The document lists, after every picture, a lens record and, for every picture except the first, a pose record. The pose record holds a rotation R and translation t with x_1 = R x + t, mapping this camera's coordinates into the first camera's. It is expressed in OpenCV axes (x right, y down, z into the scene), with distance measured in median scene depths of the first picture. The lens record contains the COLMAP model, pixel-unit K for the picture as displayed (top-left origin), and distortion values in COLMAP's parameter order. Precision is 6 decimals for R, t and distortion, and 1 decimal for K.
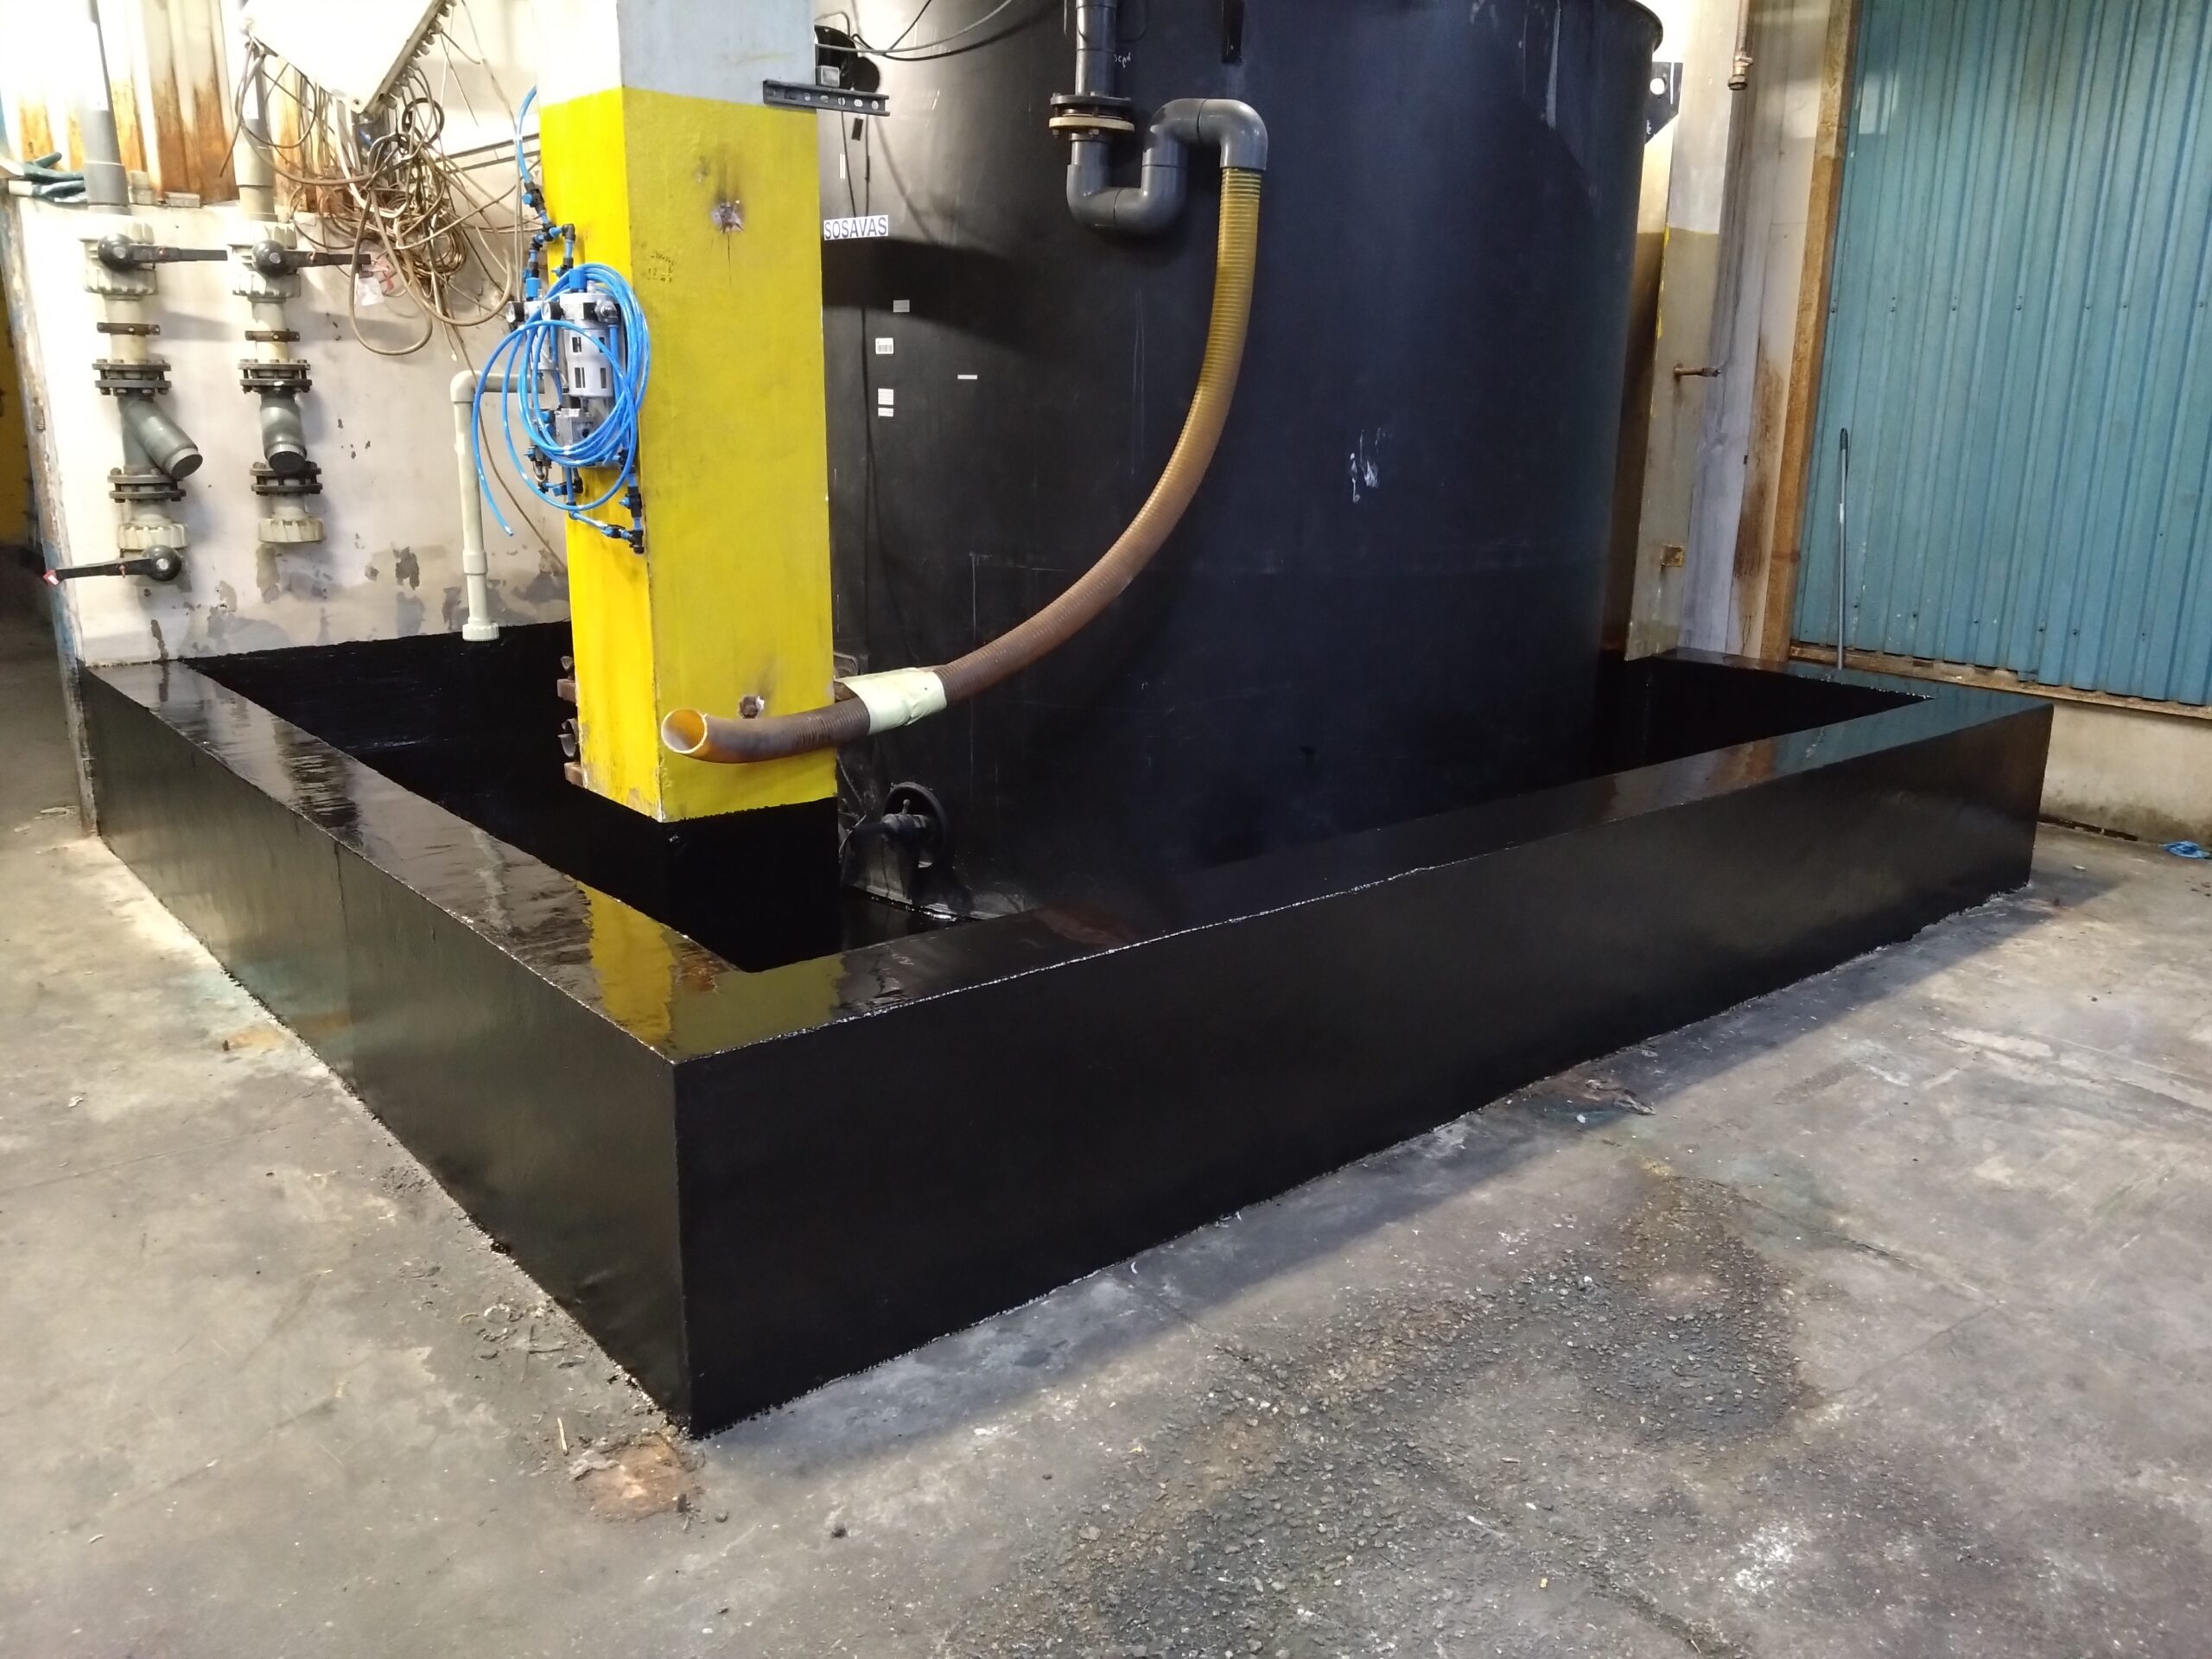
lens RADIAL K [[1725.7, 0, 1110.8], [0, 1725.7, 822.7], [0, 0, 1]] dist [-0.013338, 0.018050]
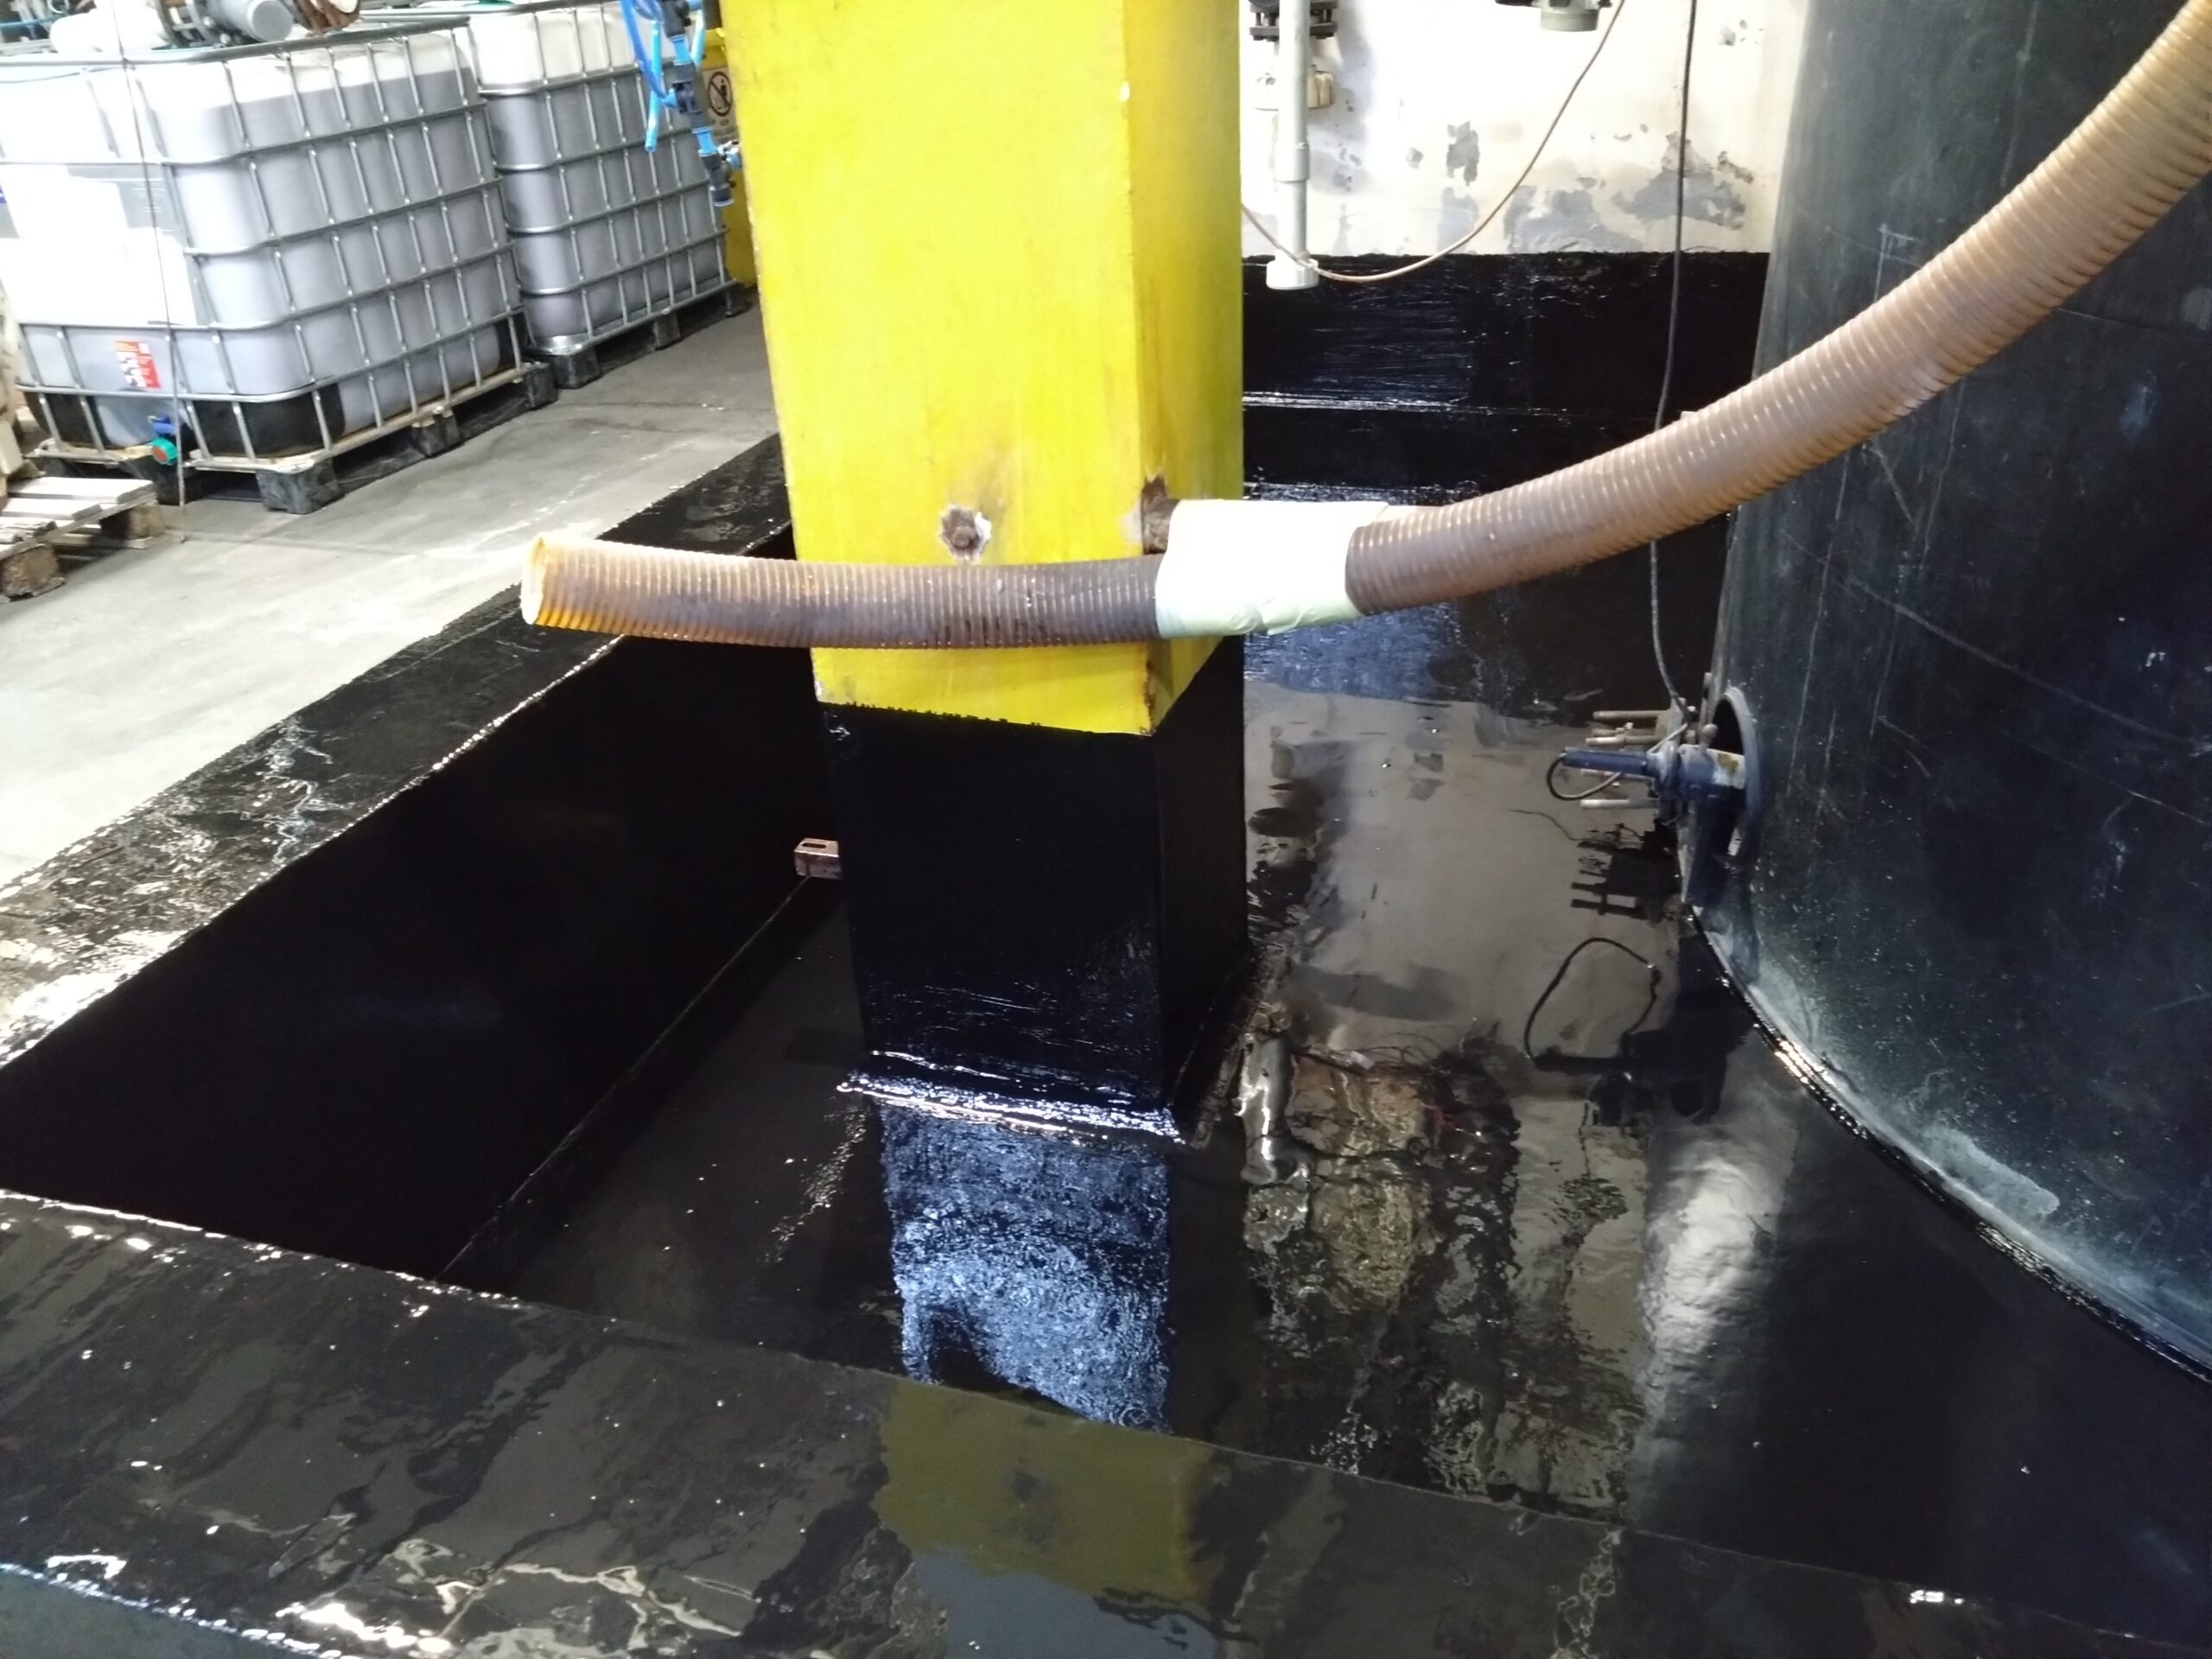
lens RADIAL K [[1725.7, 0, 1106.0], [0, 1725.7, 833.6], [0, 0, 1]] dist [-0.013338, 0.018050]
pose [[0.547175, 0.363485, -0.753975, 0.138060], [-0.159951, 0.929594, 0.332069, -0.096379], [0.821593, -0.061101, 0.566790, 0.449580]]
